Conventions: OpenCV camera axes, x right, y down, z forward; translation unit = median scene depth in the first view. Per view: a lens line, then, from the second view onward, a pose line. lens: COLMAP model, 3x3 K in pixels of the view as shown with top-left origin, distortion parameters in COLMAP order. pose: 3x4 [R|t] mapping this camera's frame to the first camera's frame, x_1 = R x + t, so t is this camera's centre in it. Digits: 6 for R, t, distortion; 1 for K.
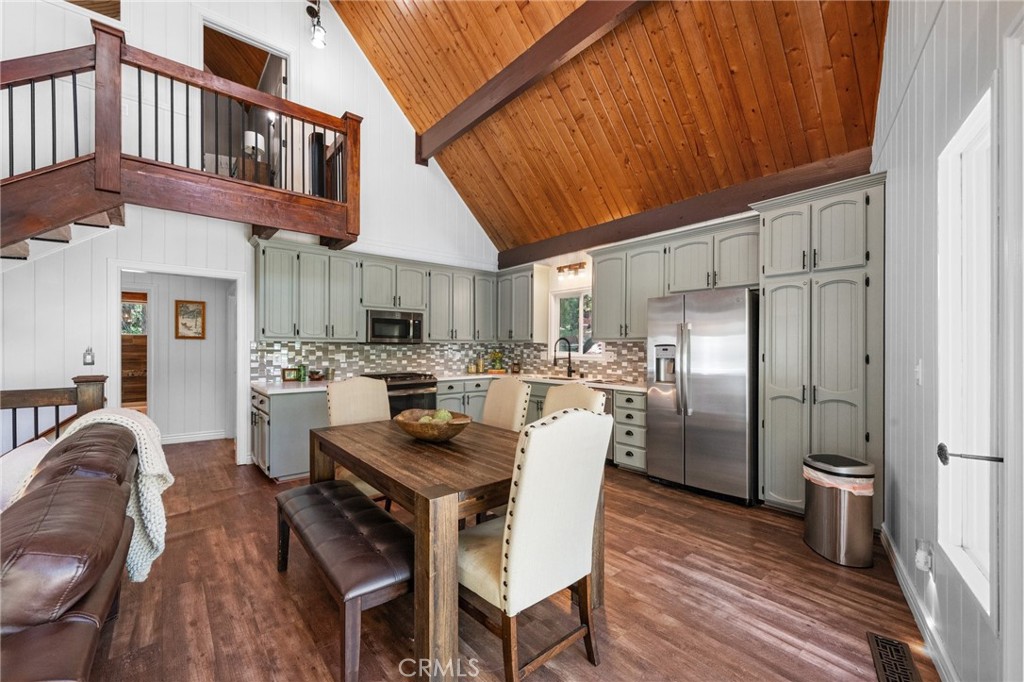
lens RADIAL K [[409.8, 0, 512.2], [0, 409.8, 348.4], [0, 0, 1]] dist [-0.000342, 0.000036]
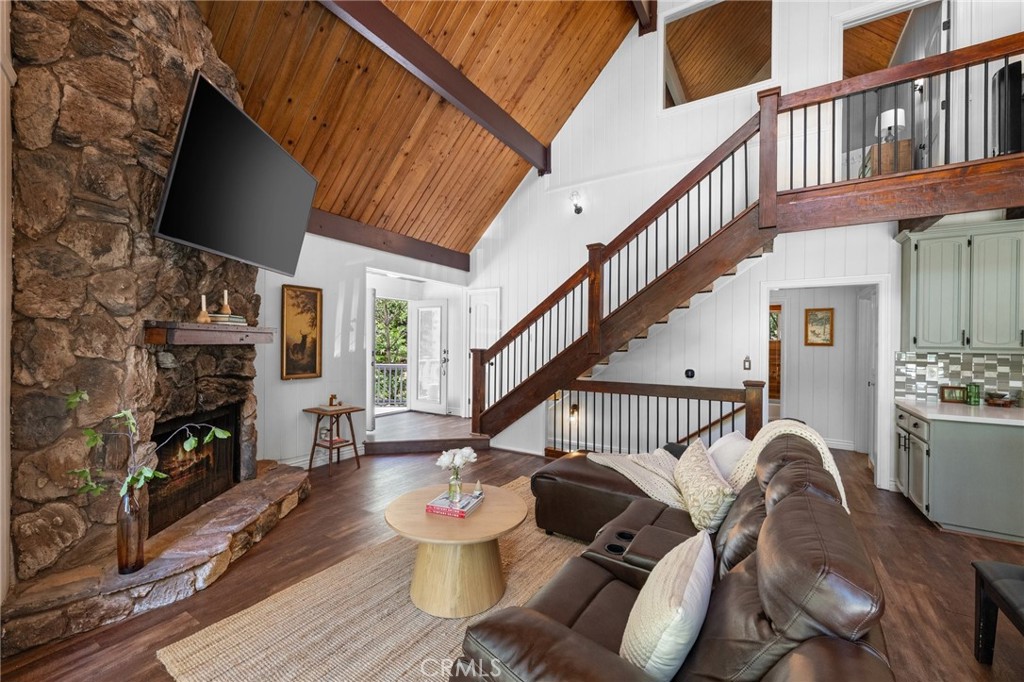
lens RADIAL K [[411.3, 0, 514.8], [0, 411.3, 344.7], [0, 0, 1]] dist [0.000630, -0.000319]
pose [[0.301488, 0.004403, -0.953460, -0.039756], [-0.008734, 0.999960, 0.001856, -0.024211], [0.953430, 0.007768, 0.301515, -0.039095]]
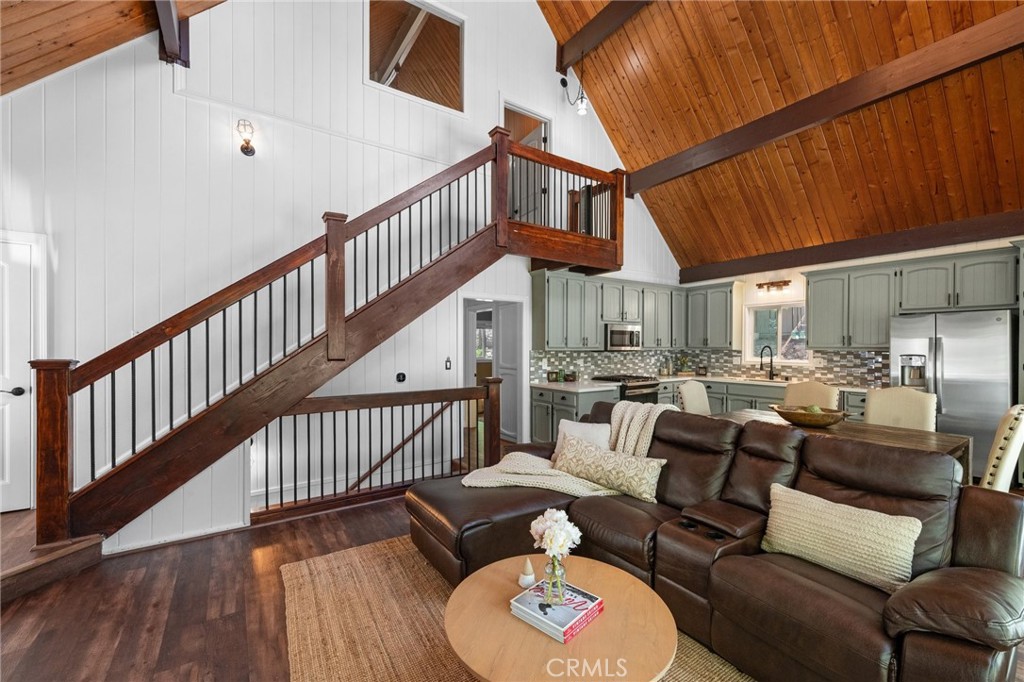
lens RADIAL K [[414.4, 0, 511.2], [0, 414.4, 348.4], [0, 0, 1]] dist [0.000637, 0.000044]
pose [[0.994307, -0.001220, -0.106542, -0.506895], [0.001560, 0.999994, 0.003108, -0.024968], [0.106538, -0.003257, 0.994303, -0.255869]]
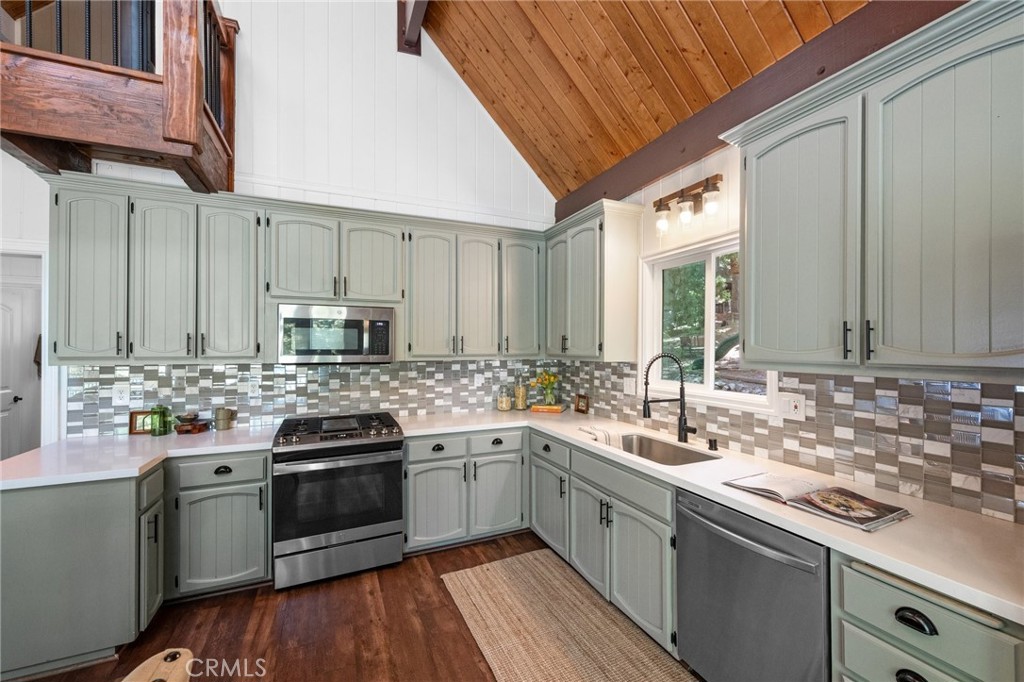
lens RADIAL K [[411.3, 0, 514.8], [0, 411.3, 344.7], [0, 0, 1]] dist [0.000630, -0.000319]
pose [[0.960121, -0.003410, -0.279565, 0.099234], [0.001563, 0.999975, -0.006830, -0.035674], [0.279582, 0.006121, 0.960102, 0.570700]]
